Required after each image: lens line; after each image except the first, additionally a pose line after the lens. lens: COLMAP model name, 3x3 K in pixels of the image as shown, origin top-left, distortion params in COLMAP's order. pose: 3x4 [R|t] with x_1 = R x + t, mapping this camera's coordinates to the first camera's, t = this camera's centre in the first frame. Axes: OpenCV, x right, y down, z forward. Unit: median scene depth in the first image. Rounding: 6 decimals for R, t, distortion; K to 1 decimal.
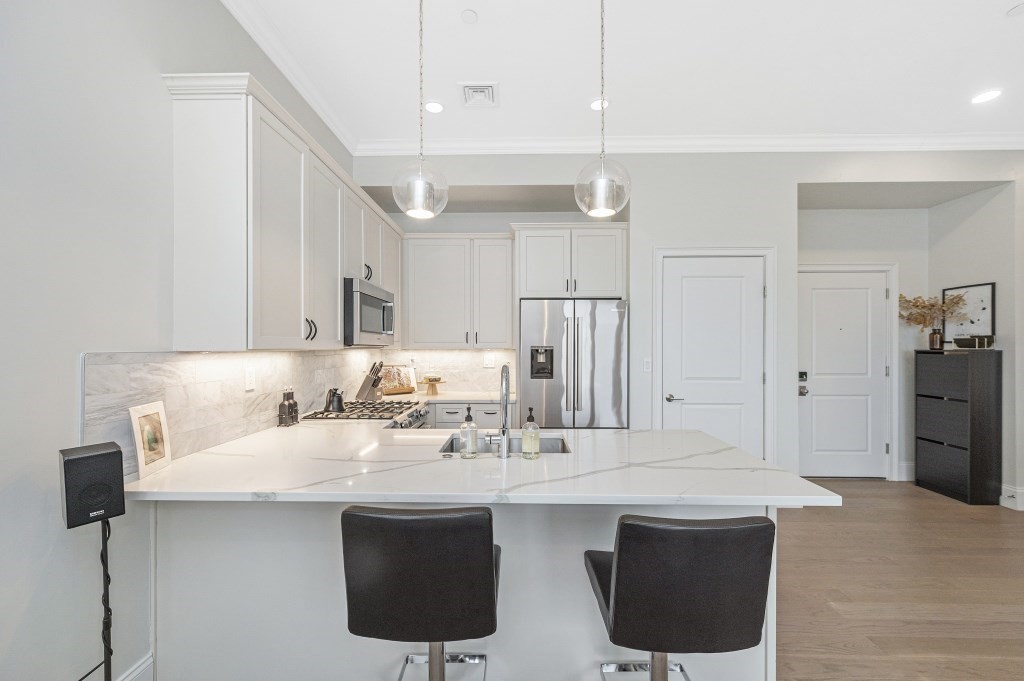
lens RADIAL K [[403.1, 0, 512.5], [0, 403.1, 347.0], [0, 0, 1]] dist [0.002251, 0.000095]
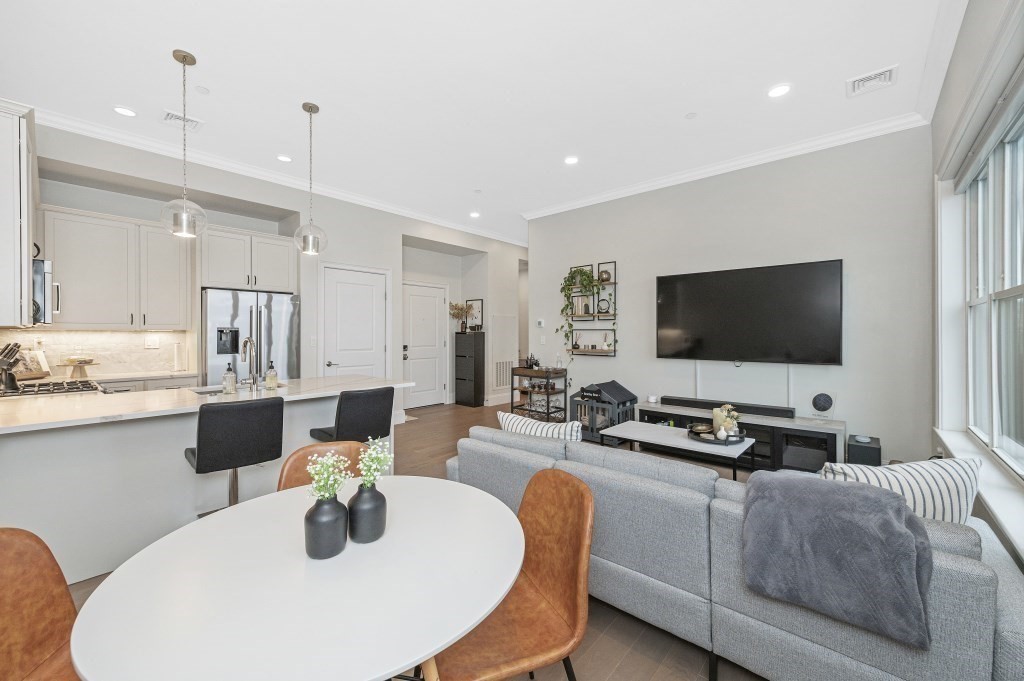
lens RADIAL K [[405.2, 0, 508.7], [0, 405.2, 337.2], [0, 0, 1]] dist [0.001017, 0.000072]
pose [[0.645617, -0.007525, 0.763624, -0.283213], [0.001806, 0.999964, 0.008328, 0.016503], [-0.763659, -0.003998, 0.645607, -0.409053]]
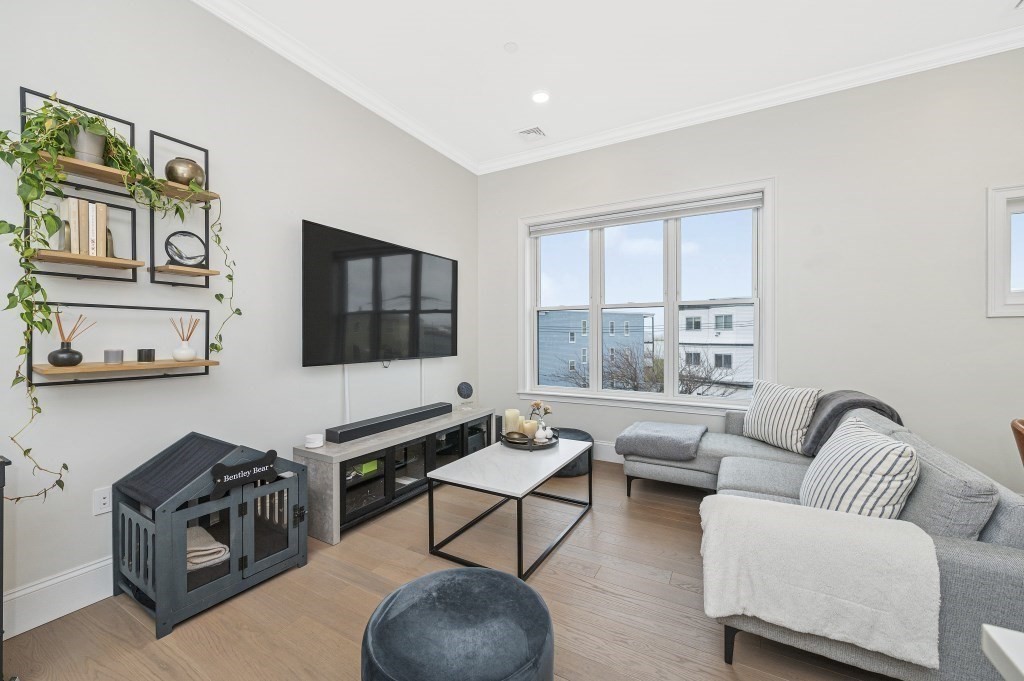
lens RADIAL K [[405.2, 0, 508.7], [0, 405.2, 337.2], [0, 0, 1]] dist [0.001017, 0.000072]
pose [[-0.877997, -0.002273, 0.478660, 1.876143], [0.001260, 0.999974, 0.007060, 0.086055], [-0.478664, 0.006802, -0.877972, 2.766645]]
